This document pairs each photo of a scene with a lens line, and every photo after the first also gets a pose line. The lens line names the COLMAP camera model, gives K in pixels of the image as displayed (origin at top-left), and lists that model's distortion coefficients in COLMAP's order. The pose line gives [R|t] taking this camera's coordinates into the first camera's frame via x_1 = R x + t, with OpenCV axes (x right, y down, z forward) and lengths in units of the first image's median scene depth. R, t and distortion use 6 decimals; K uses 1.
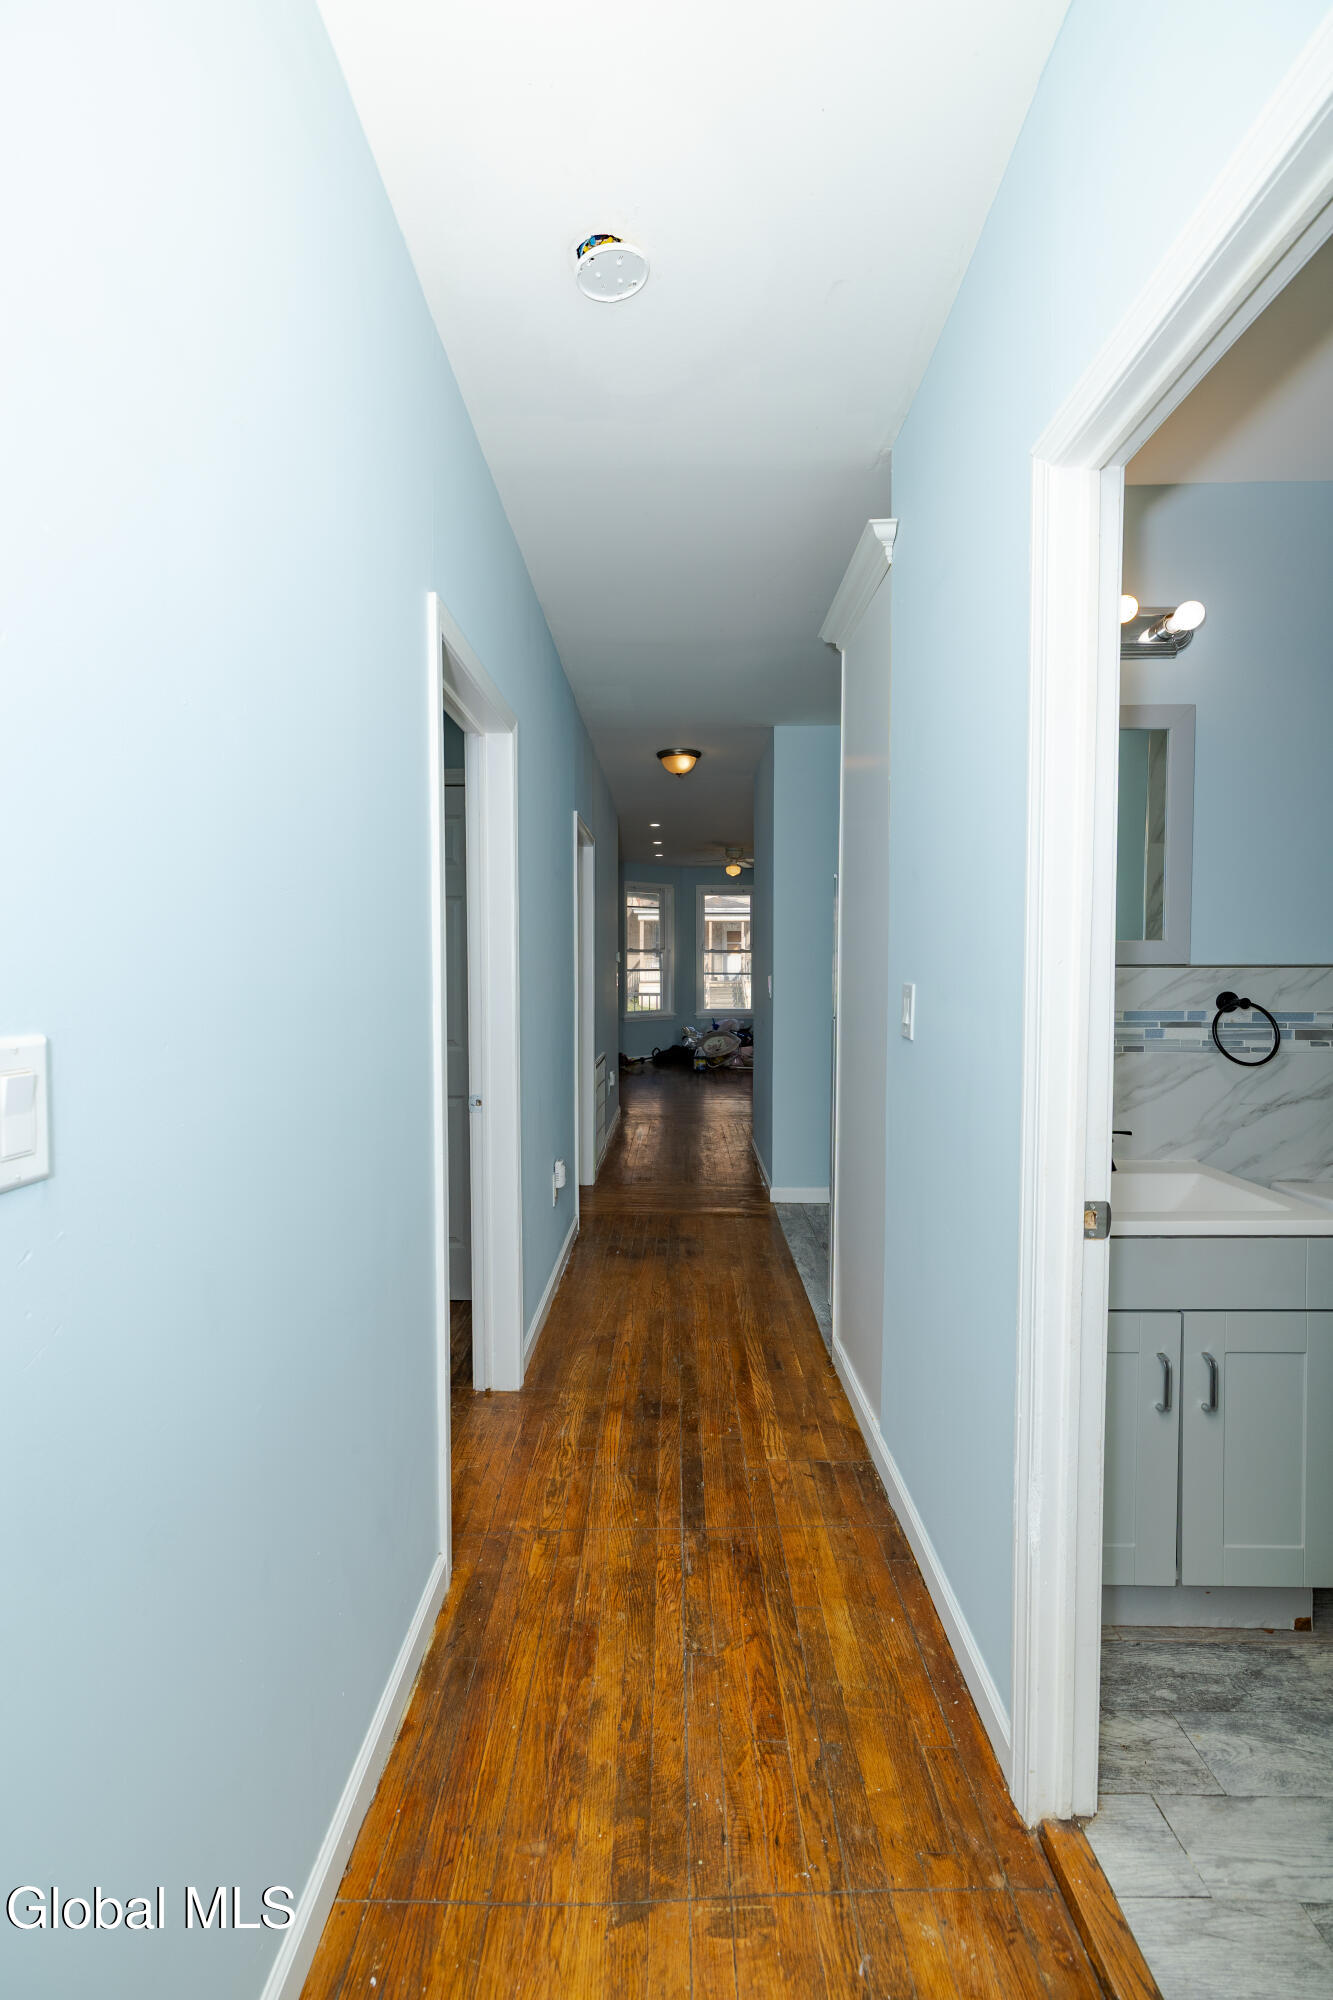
lens RADIAL K [[824.4, 0, 656.4], [0, 824.4, 1030.8], [0, 0, 1]] dist [-0.002063, 0.001001]
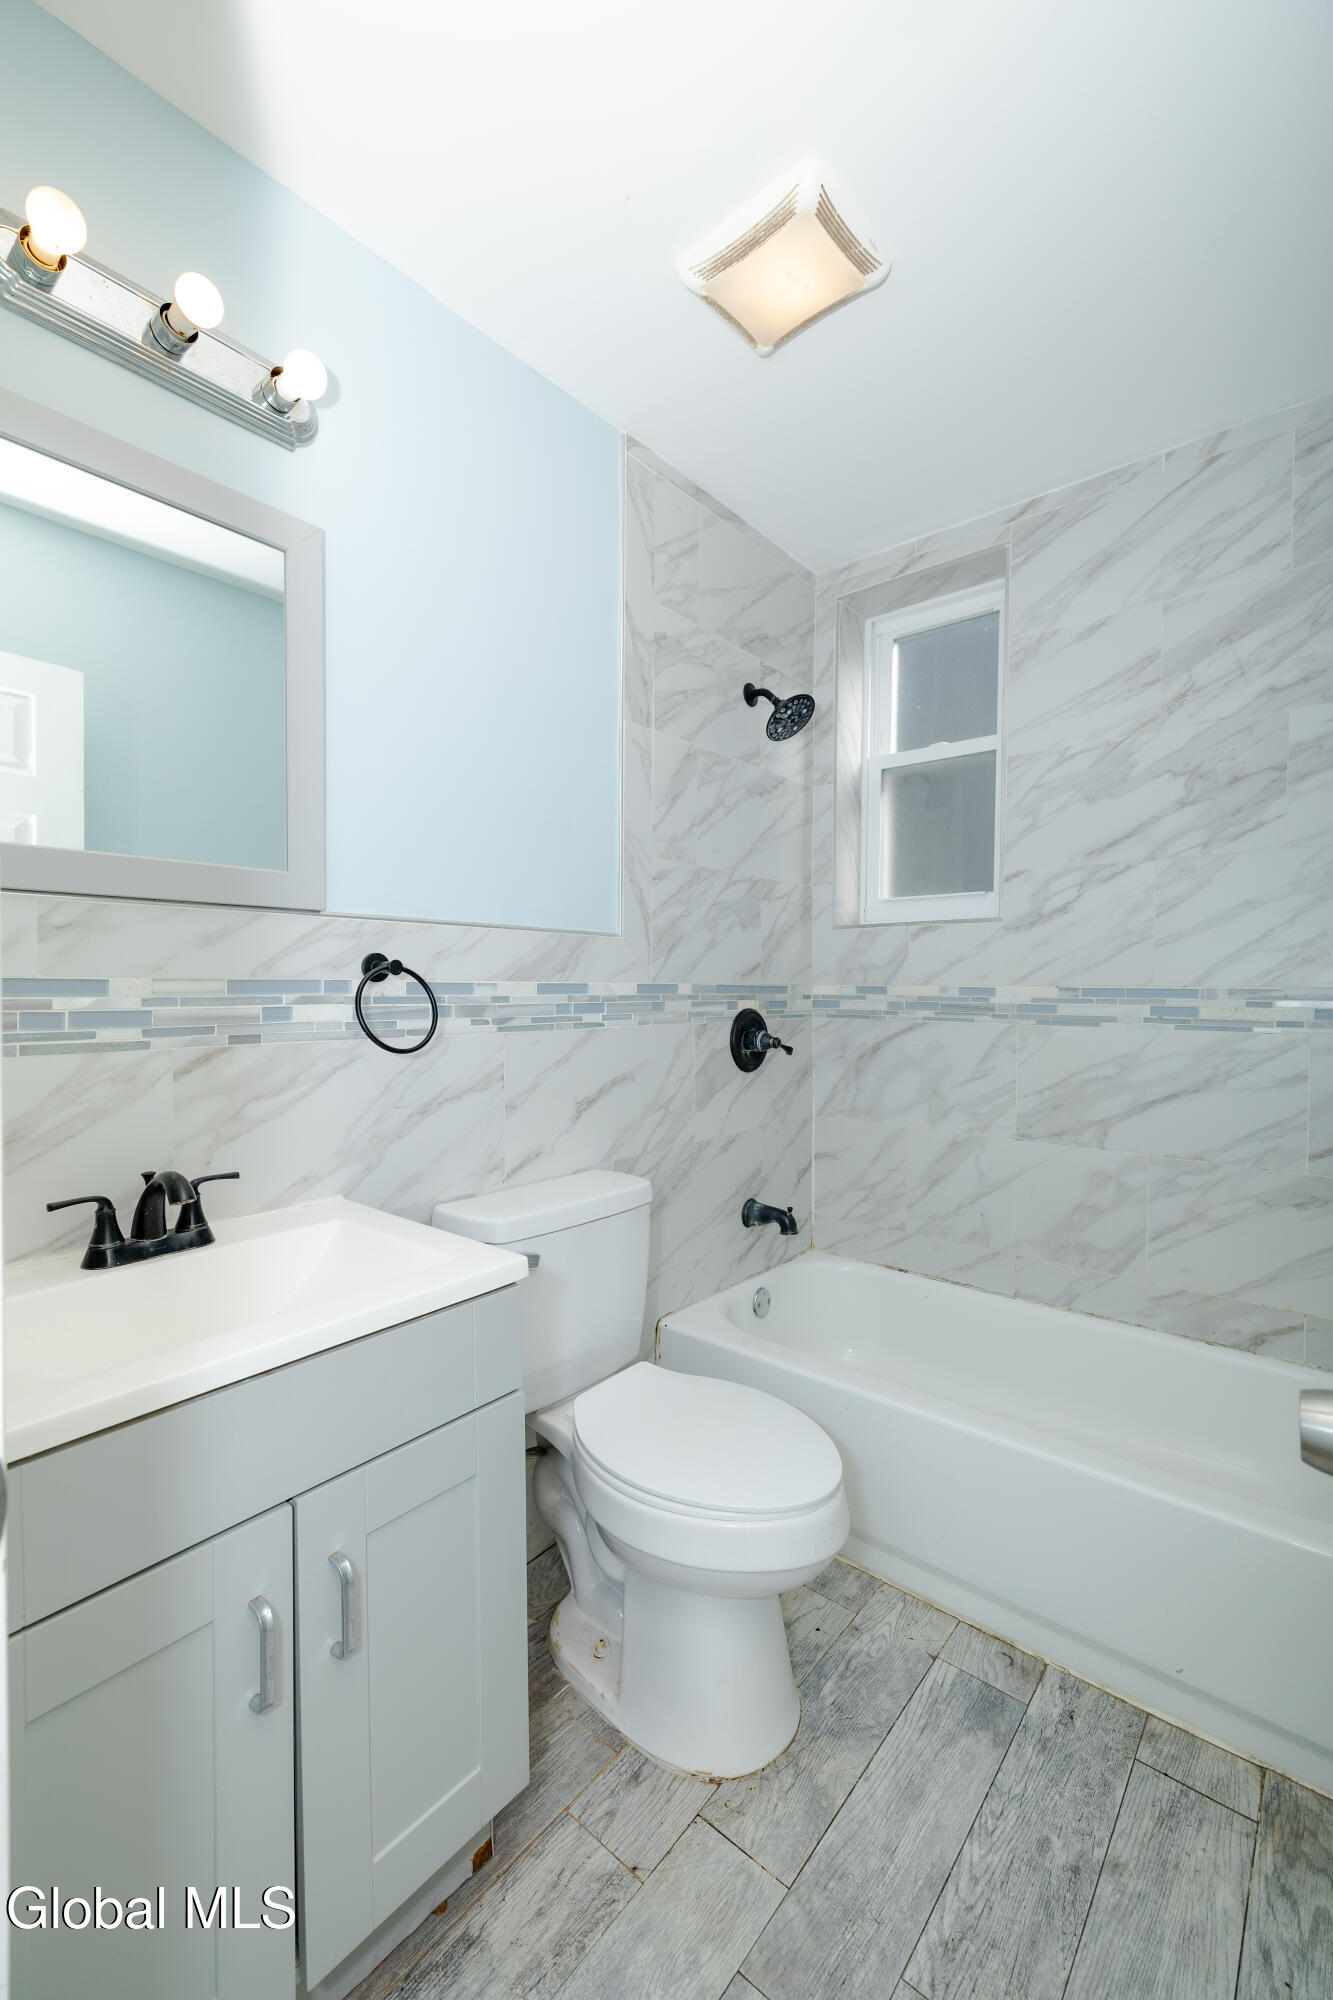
lens RADIAL K [[824.4, 0, 666.3], [0, 824.4, 995.3], [0, 0, 1]] dist [-0.002063, 0.001001]
pose [[0.631245, -0.006257, 0.775558, 0.297022], [0.032964, 0.999280, -0.018769, 0.011341], [-0.774883, 0.037413, 0.630997, 0.352653]]
